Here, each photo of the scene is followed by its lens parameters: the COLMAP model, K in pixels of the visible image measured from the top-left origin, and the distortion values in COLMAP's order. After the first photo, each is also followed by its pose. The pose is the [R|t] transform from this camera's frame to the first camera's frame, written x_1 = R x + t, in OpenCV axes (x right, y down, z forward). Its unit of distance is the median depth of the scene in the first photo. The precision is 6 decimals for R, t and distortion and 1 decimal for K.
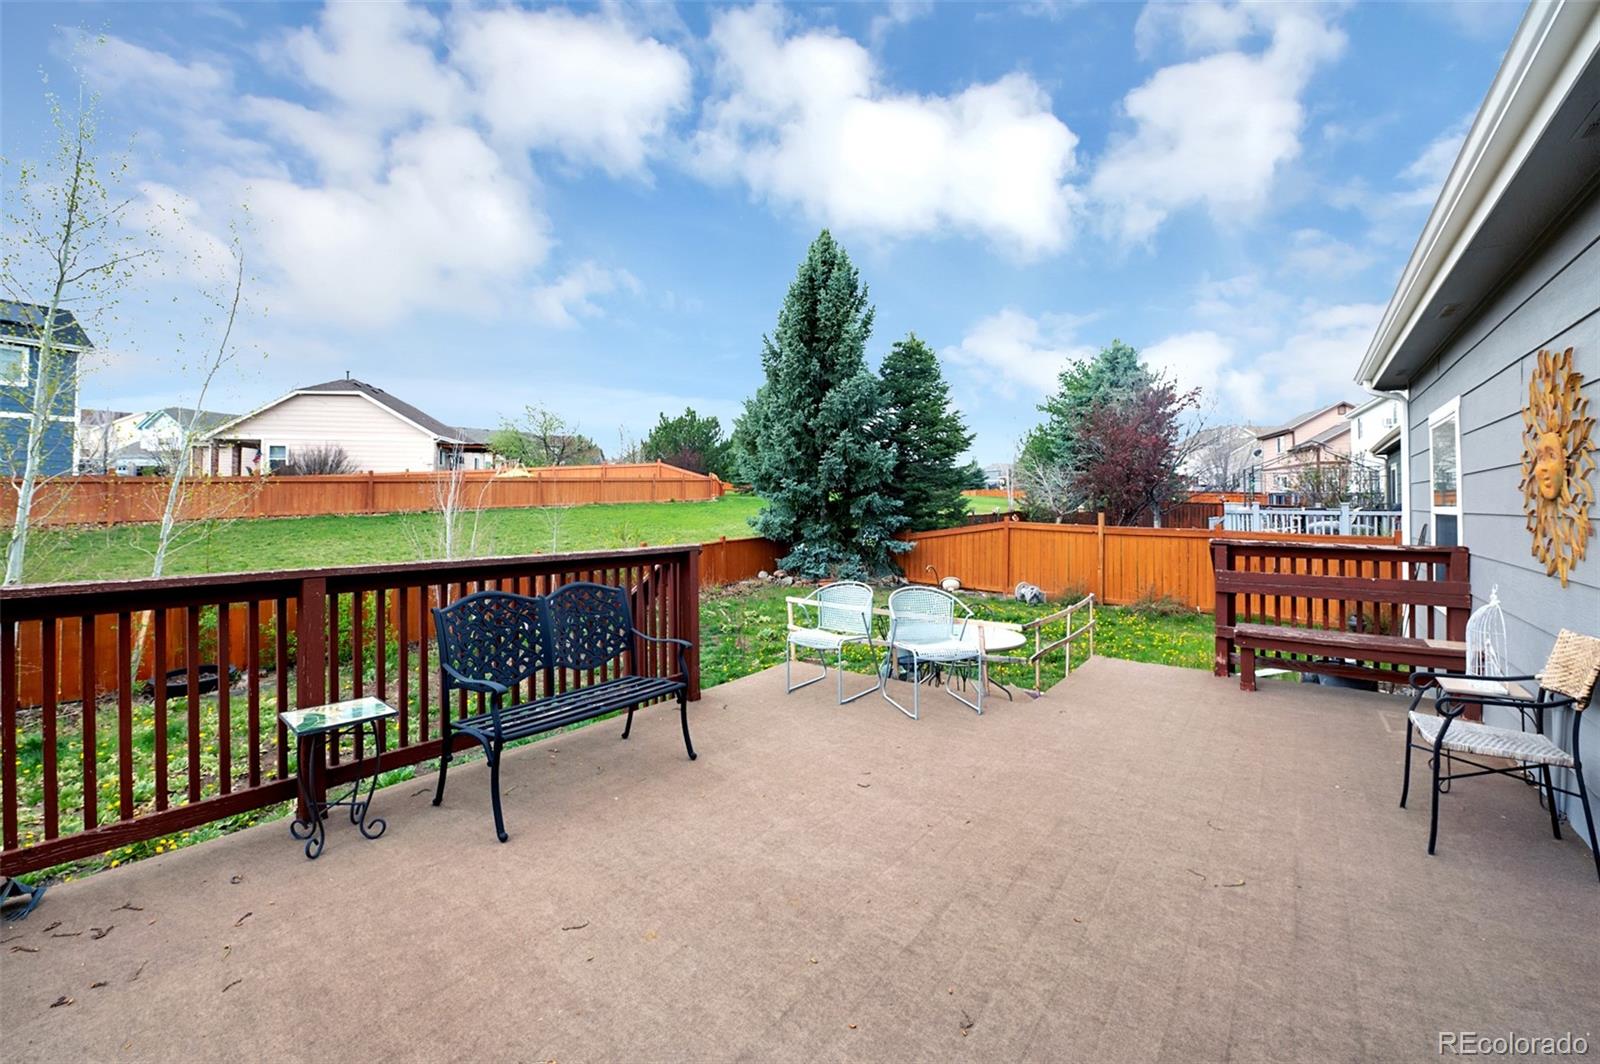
lens RADIAL K [[651.6, 0, 806.5], [0, 651.6, 500.5], [0, 0, 1]] dist [-0.011996, -0.000059]
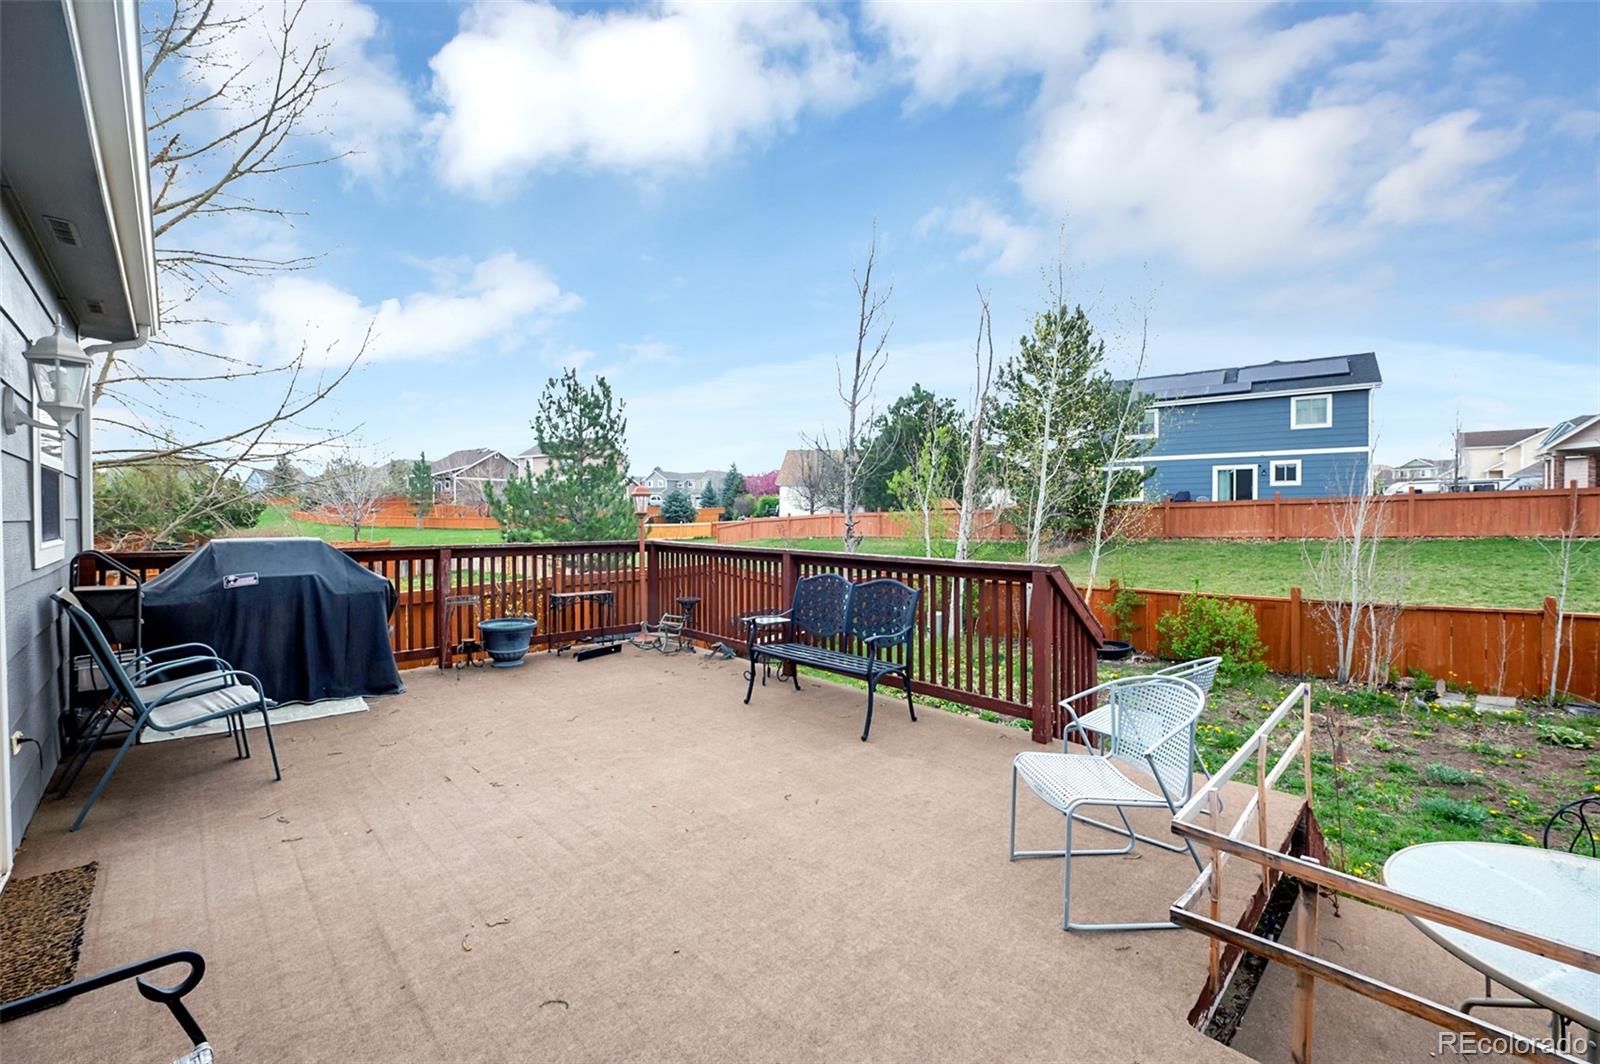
lens RADIAL K [[657.5, 0, 793.7], [0, 657.5, 527.9], [0, 0, 1]] dist [-0.018130, -0.000537]
pose [[-0.163270, 0.010554, -0.986525, 1.045528], [-0.002071, 0.999937, 0.011040, 0.014403], [0.986579, 0.003846, -0.163238, 1.140913]]
